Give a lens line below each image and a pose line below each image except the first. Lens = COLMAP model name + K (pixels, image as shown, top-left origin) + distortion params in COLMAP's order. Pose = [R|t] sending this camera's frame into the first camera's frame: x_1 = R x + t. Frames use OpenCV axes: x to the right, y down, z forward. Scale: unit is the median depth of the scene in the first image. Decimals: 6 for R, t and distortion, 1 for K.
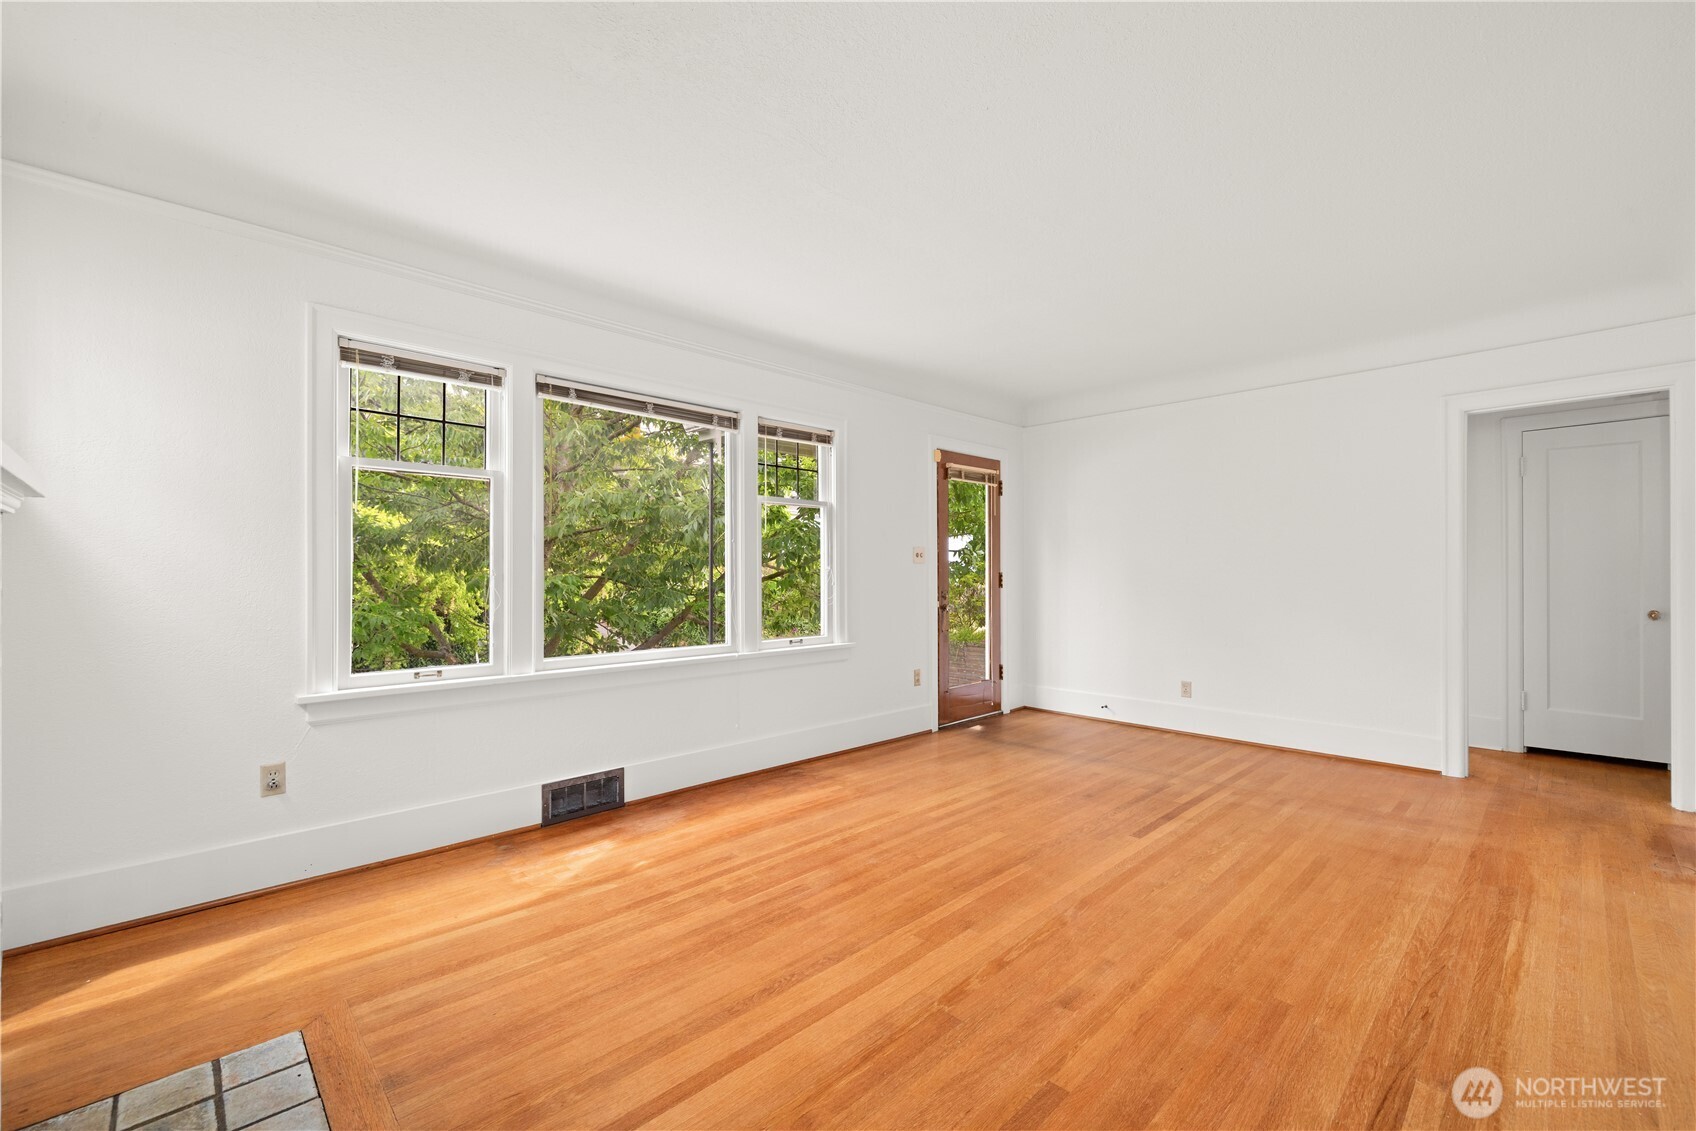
lens RADIAL K [[709.8, 0, 847.5], [0, 709.8, 581.1], [0, 0, 1]] dist [-0.001677, -0.000883]
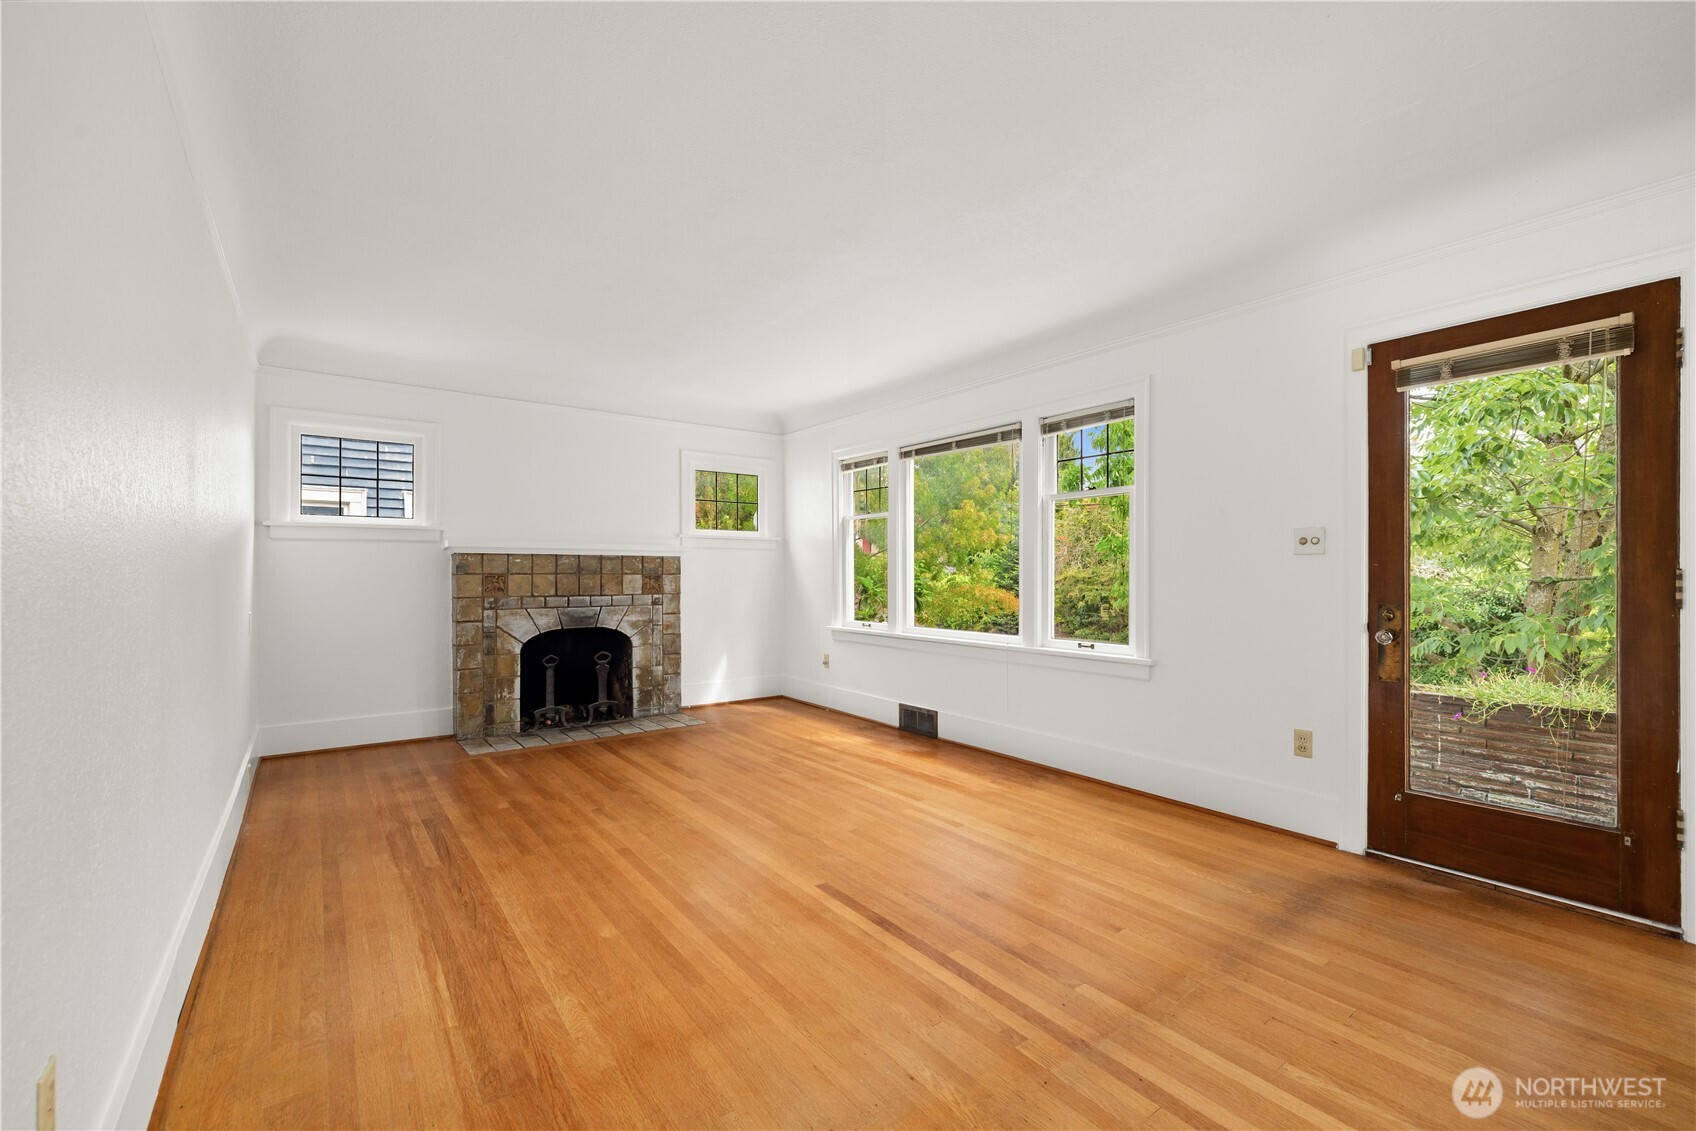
lens RADIAL K [[709.8, 0, 847.5], [0, 709.8, 581.1], [0, 0, 1]] dist [-0.001677, -0.000883]
pose [[-0.127414, 0.013394, -0.991759, 1.184941], [-0.010693, 0.999832, 0.014877, -0.012234], [0.991792, 0.012501, -0.127249, 1.089740]]
